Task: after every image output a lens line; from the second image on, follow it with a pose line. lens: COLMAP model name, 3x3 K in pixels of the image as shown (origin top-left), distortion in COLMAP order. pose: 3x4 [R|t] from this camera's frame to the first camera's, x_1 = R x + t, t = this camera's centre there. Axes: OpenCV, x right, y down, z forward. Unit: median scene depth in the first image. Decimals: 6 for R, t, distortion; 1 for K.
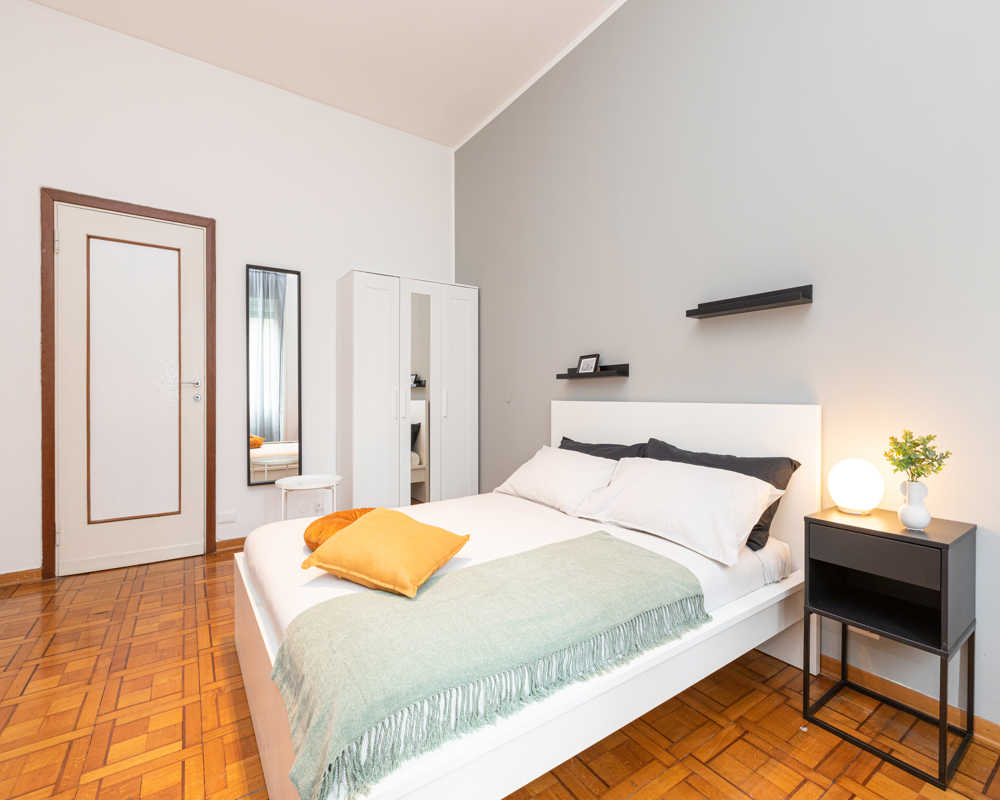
lens RADIAL K [[444.3, 0, 464.1], [0, 444.3, 396.9], [0, 0, 1]] dist [0.000155, 0.000017]
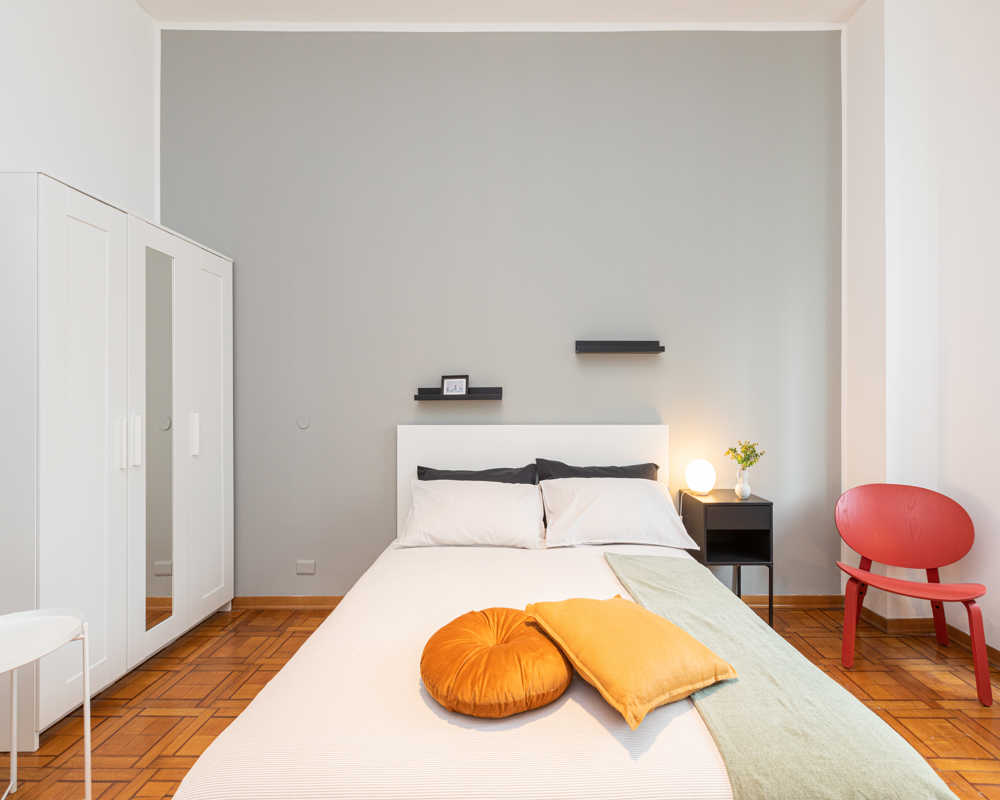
lens RADIAL K [[466.6, 0, 514.9], [0, 466.6, 399.4], [0, 0, 1]] dist [-0.002008, 0.000088]
pose [[0.550766, -0.002198, 0.834657, -0.702116], [0.006601, 0.999977, -0.001723, -0.062134], [-0.834633, 0.006458, 0.550768, 0.531766]]
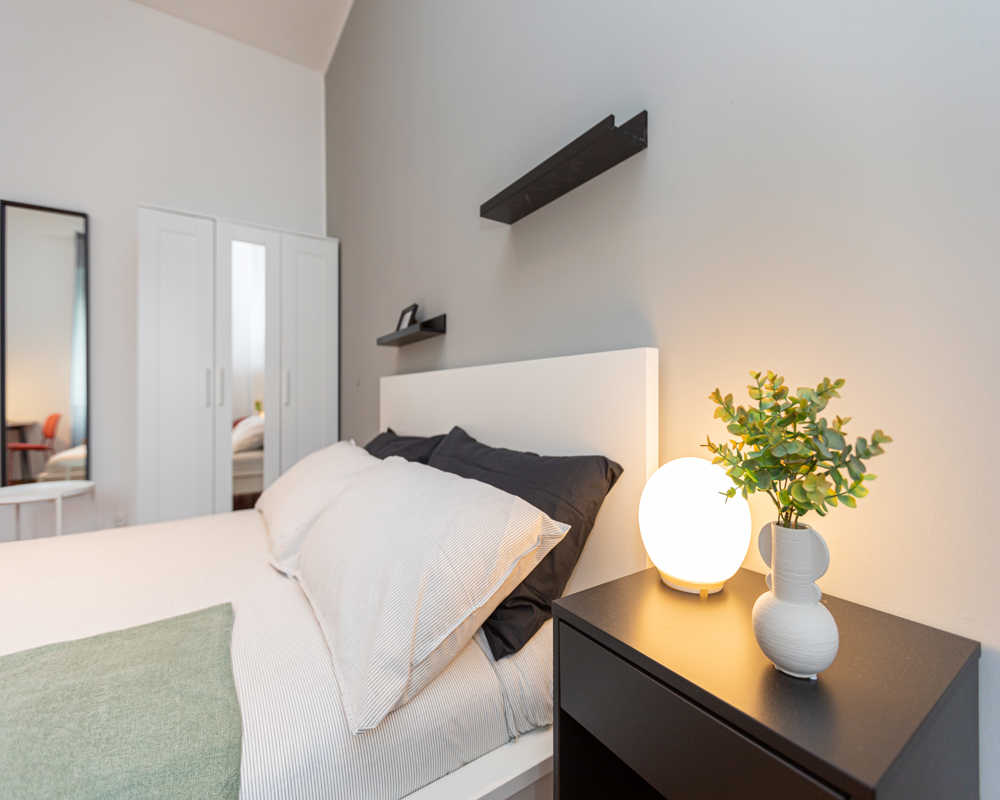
lens RADIAL K [[444.3, 0, 464.1], [0, 444.3, 396.9], [0, 0, 1]] dist [0.000155, 0.000017]
pose [[0.999998, -0.000602, 0.002006, 0.546892], [0.000605, 0.999998, -0.001670, 0.066785], [-0.002005, 0.001671, 0.999997, 0.475845]]
